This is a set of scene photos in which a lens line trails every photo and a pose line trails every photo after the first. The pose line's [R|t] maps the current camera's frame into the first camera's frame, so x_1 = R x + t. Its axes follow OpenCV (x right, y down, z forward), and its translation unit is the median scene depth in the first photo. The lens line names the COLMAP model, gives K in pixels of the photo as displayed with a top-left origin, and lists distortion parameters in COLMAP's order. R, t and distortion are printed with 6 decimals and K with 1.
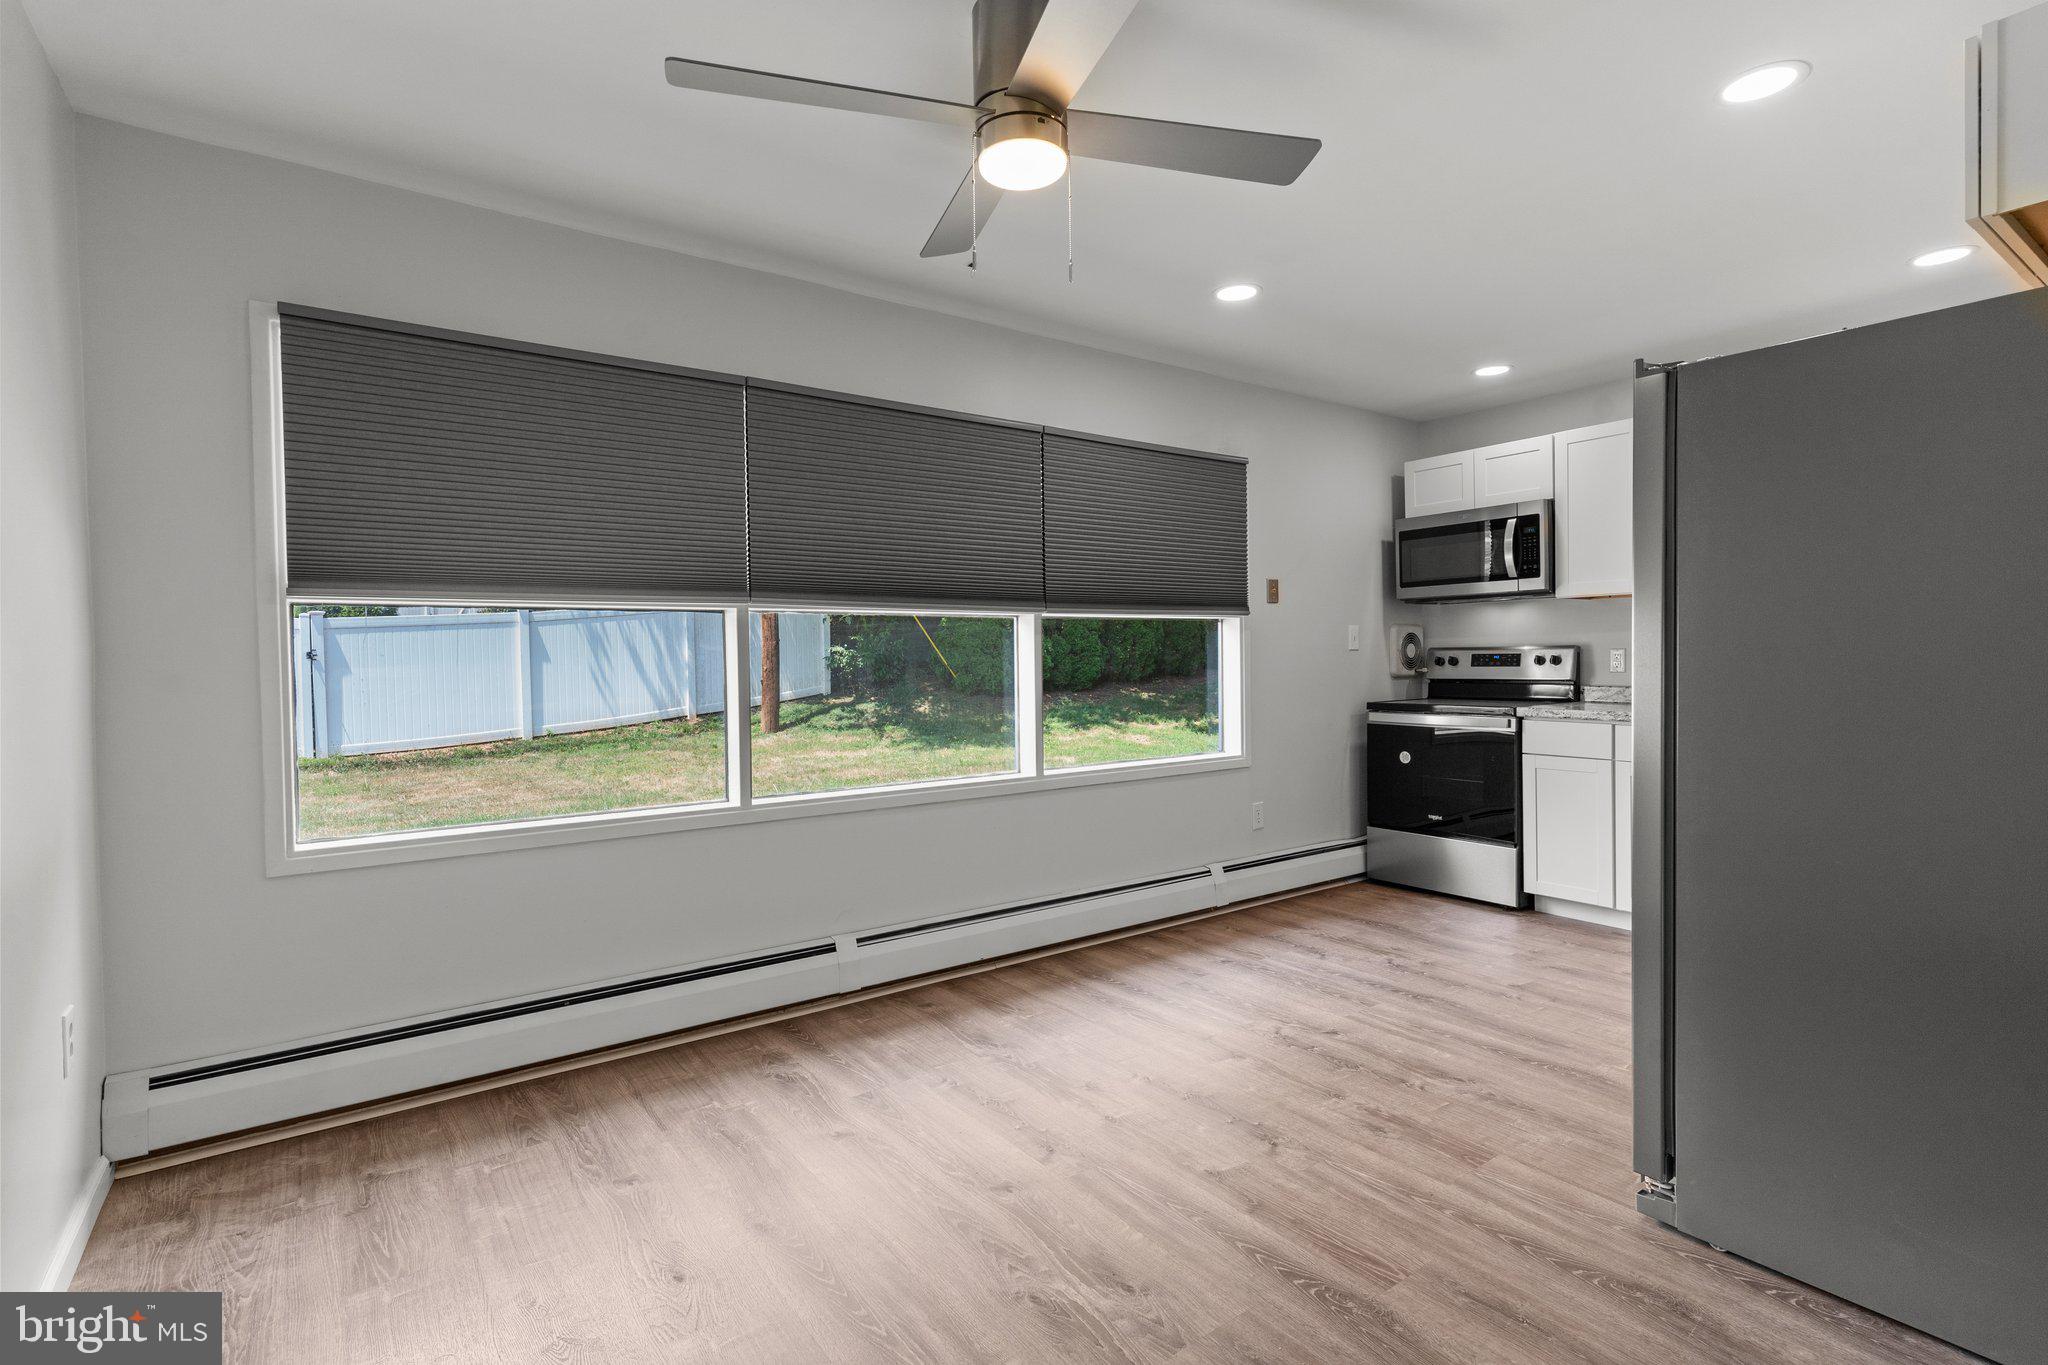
lens RADIAL K [[981.5, 0, 1026.4], [0, 981.5, 656.5], [0, 0, 1]] dist [-0.000739, 0.000678]
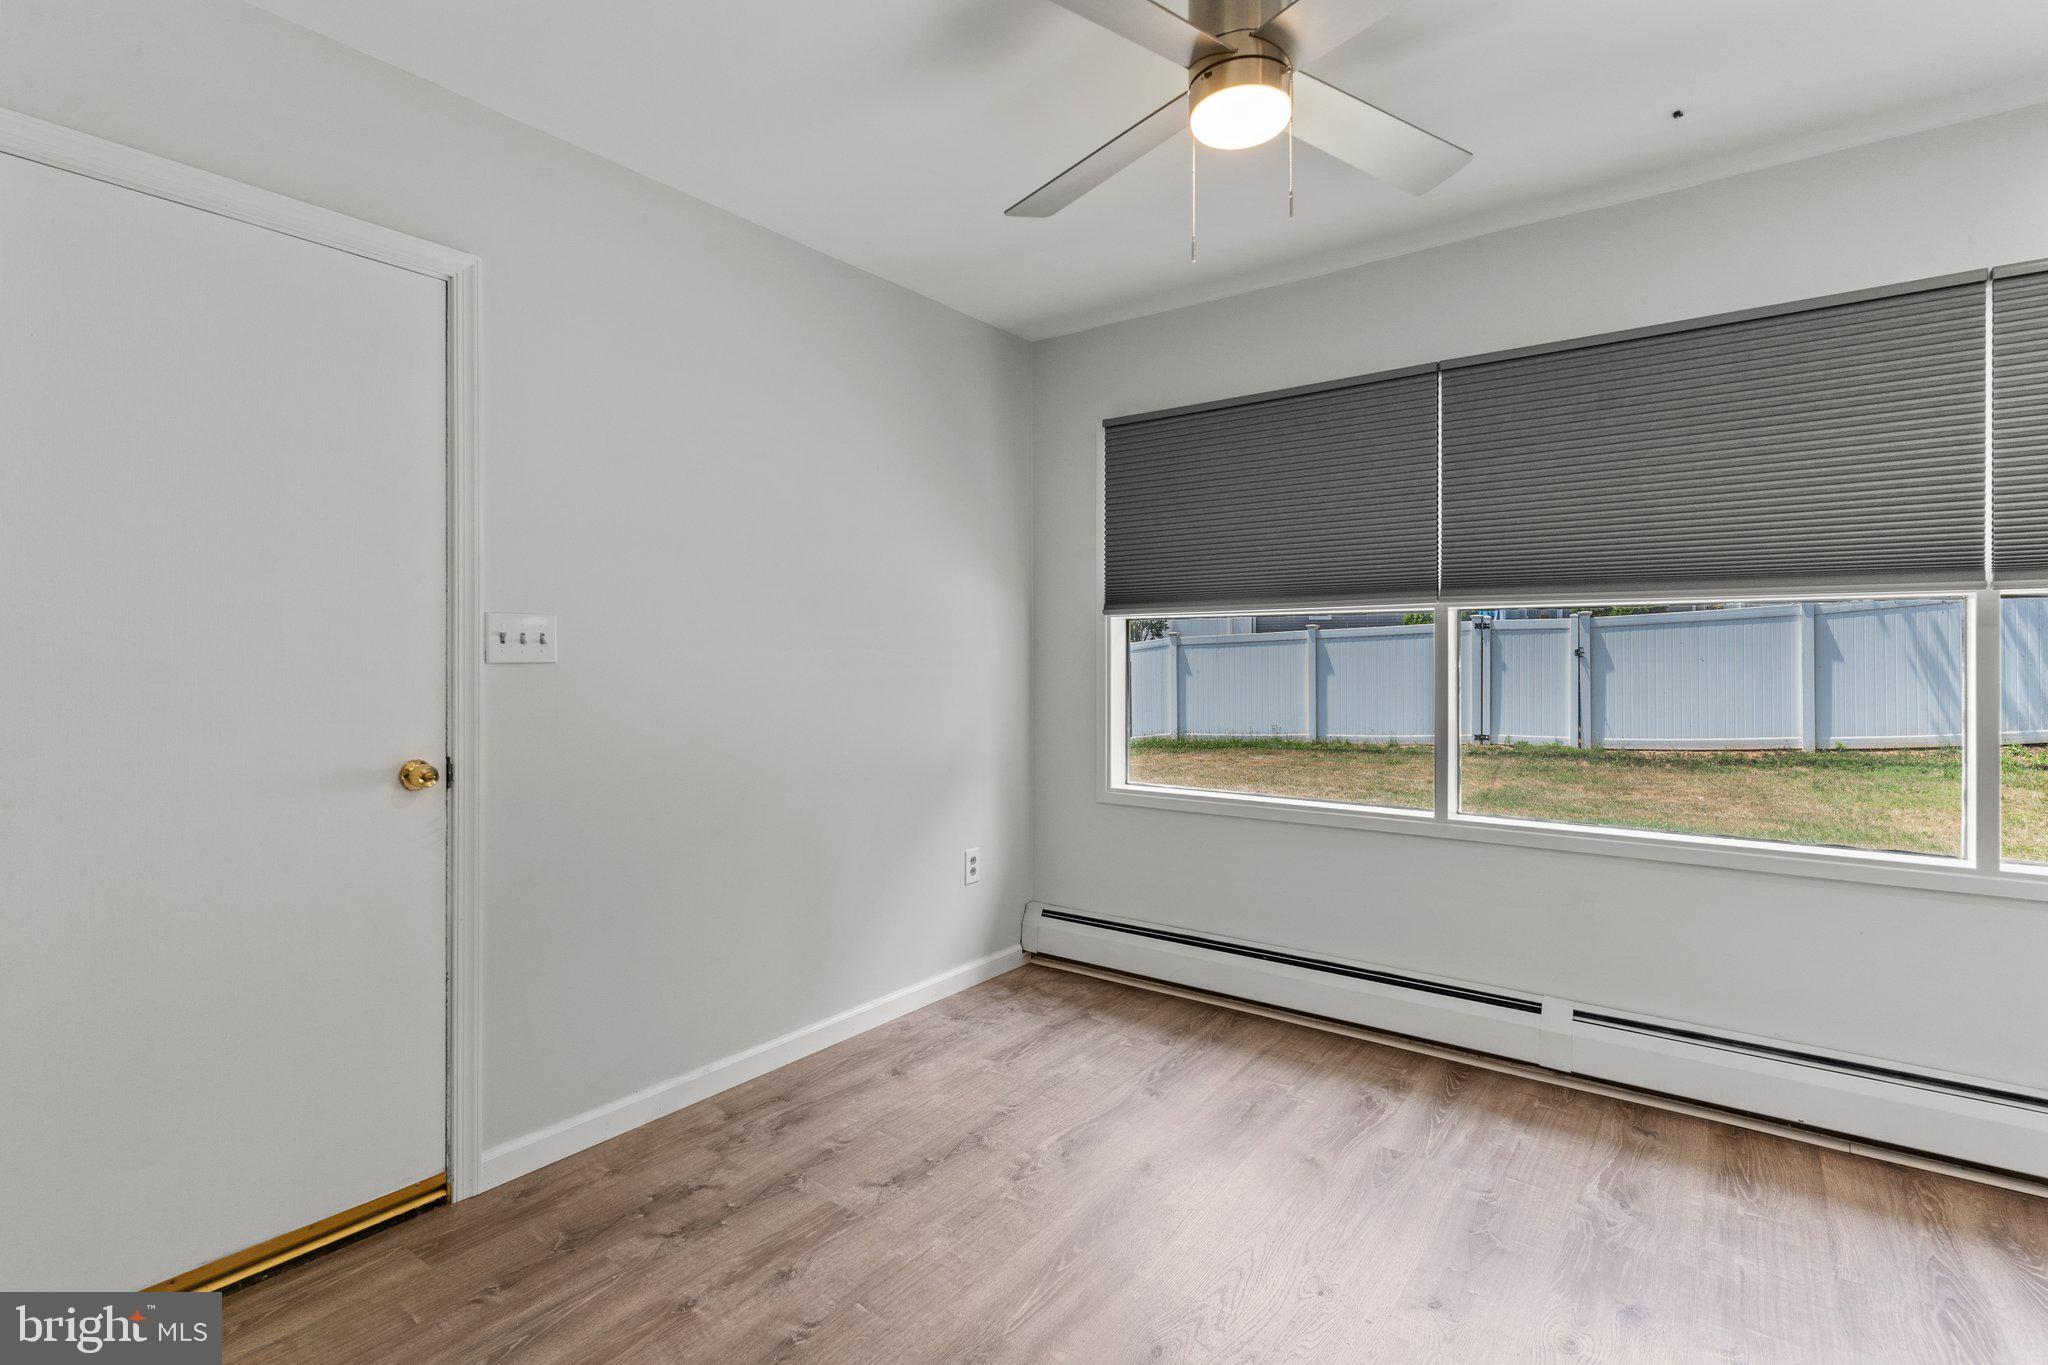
lens RADIAL K [[974.9, 0, 1018.6], [0, 974.9, 655.6], [0, 0, 1]] dist [0.000917, -0.000462]
pose [[0.292824, 0.008193, -0.956131, 0.543171], [-0.005927, 0.999960, 0.006753, -0.009225], [0.956148, 0.003690, 0.292861, 0.383851]]
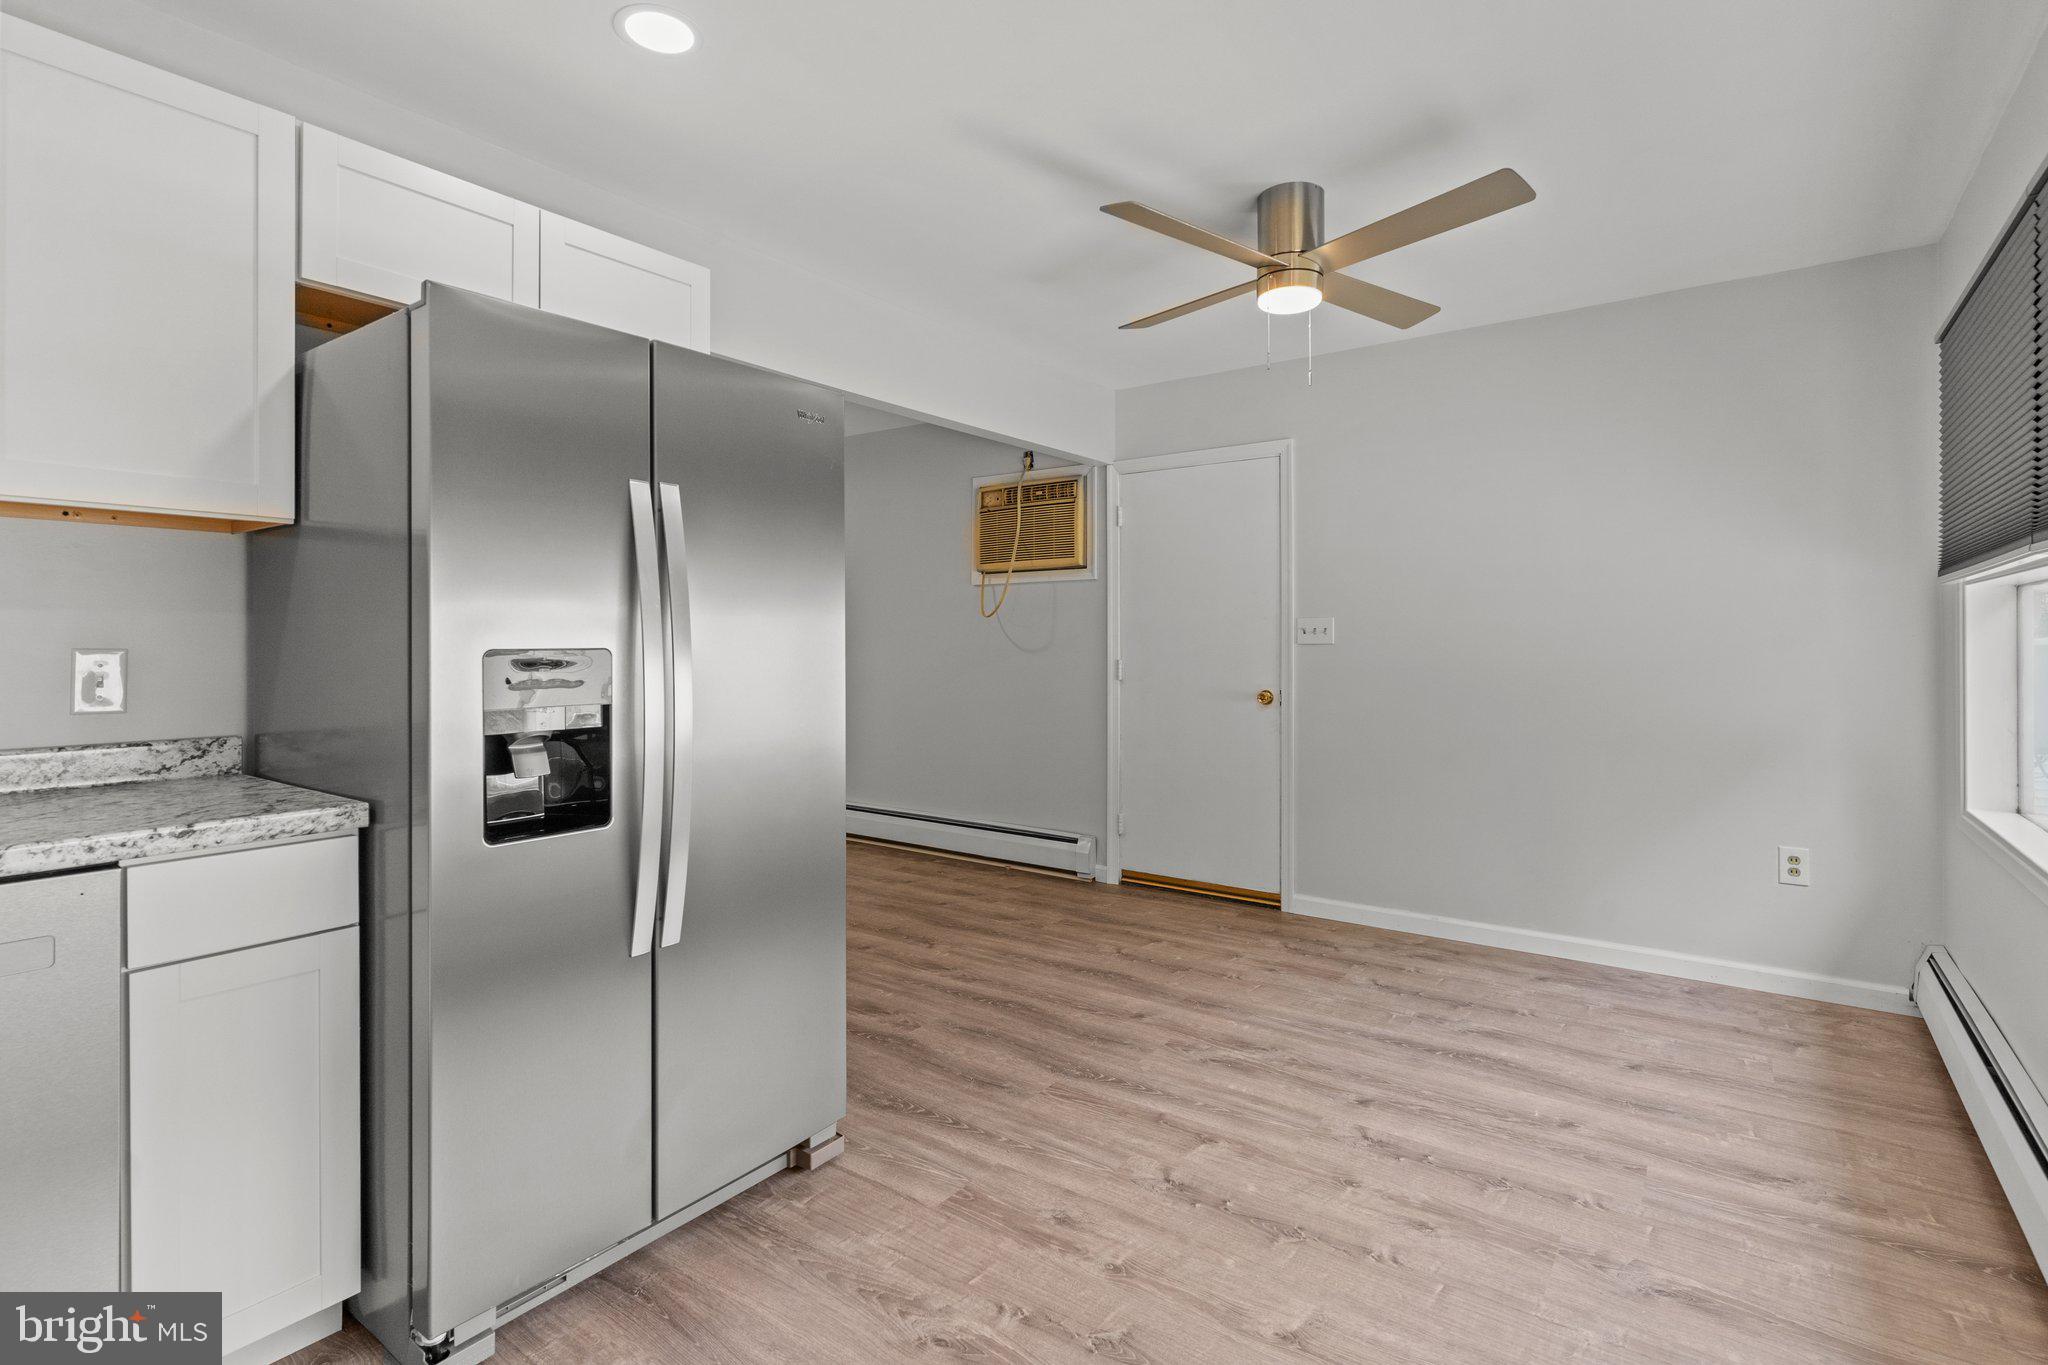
lens RADIAL K [[981.5, 0, 1026.4], [0, 981.5, 656.5], [0, 0, 1]] dist [-0.000739, 0.000678]
pose [[-0.951069, 0.018304, -0.308437, 0.543224], [0.012638, 0.999713, 0.020359, -0.012271], [0.308721, 0.015465, -0.951027, 1.517794]]
